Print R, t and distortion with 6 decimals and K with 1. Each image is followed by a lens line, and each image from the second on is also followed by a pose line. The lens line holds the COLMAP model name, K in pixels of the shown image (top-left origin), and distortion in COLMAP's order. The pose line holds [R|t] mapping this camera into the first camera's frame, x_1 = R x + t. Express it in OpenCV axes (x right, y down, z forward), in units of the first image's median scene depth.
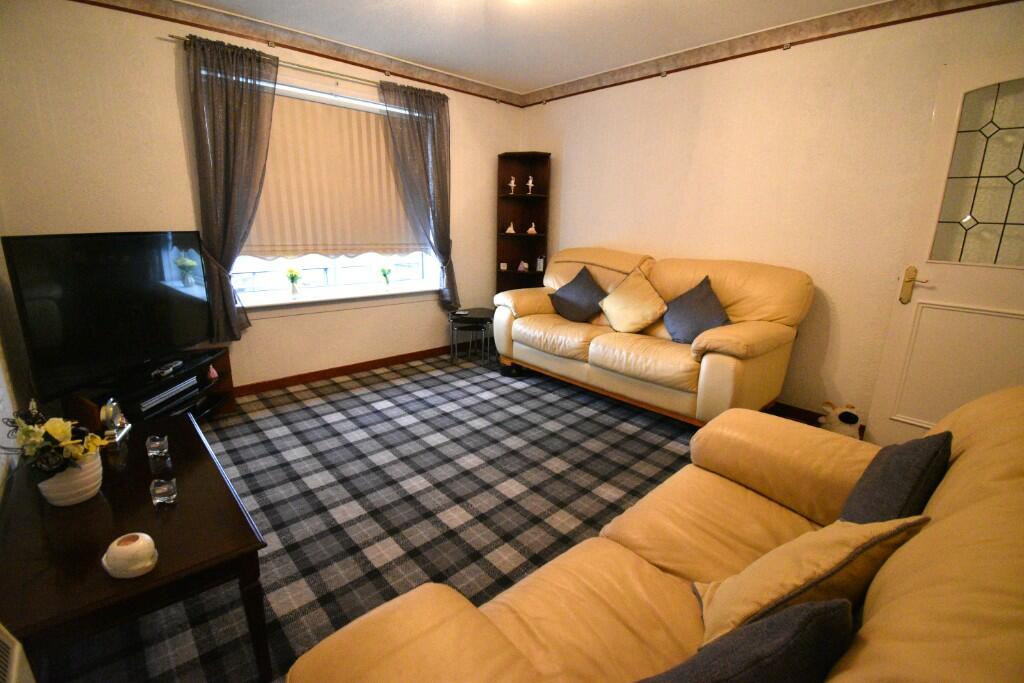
lens RADIAL K [[451.8, 0, 512.0], [0, 451.8, 341.5], [0, 0, 1]] dist [0.020437, -0.026998]
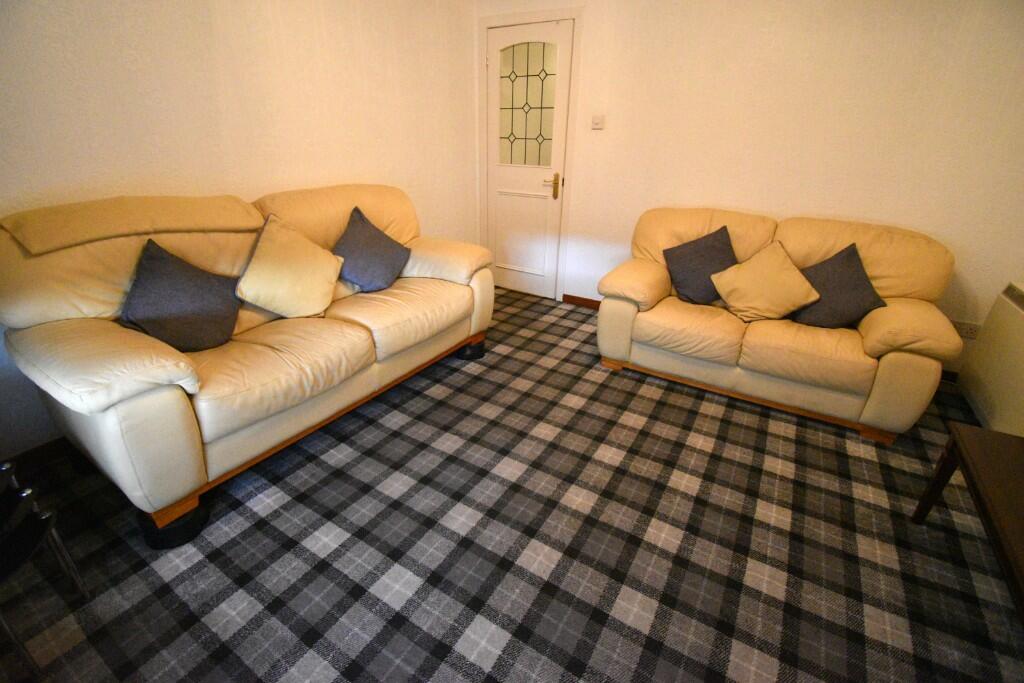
lens RADIAL K [[465.8, 0, 512.0], [0, 465.8, 341.5], [0, 0, 1]] dist [0.028274, -0.028838]
pose [[-0.279059, -0.421653, 0.862748, -0.453614], [0.209174, 0.850175, 0.483166, -0.258439], [-0.937215, 0.315296, -0.149050, 0.835740]]
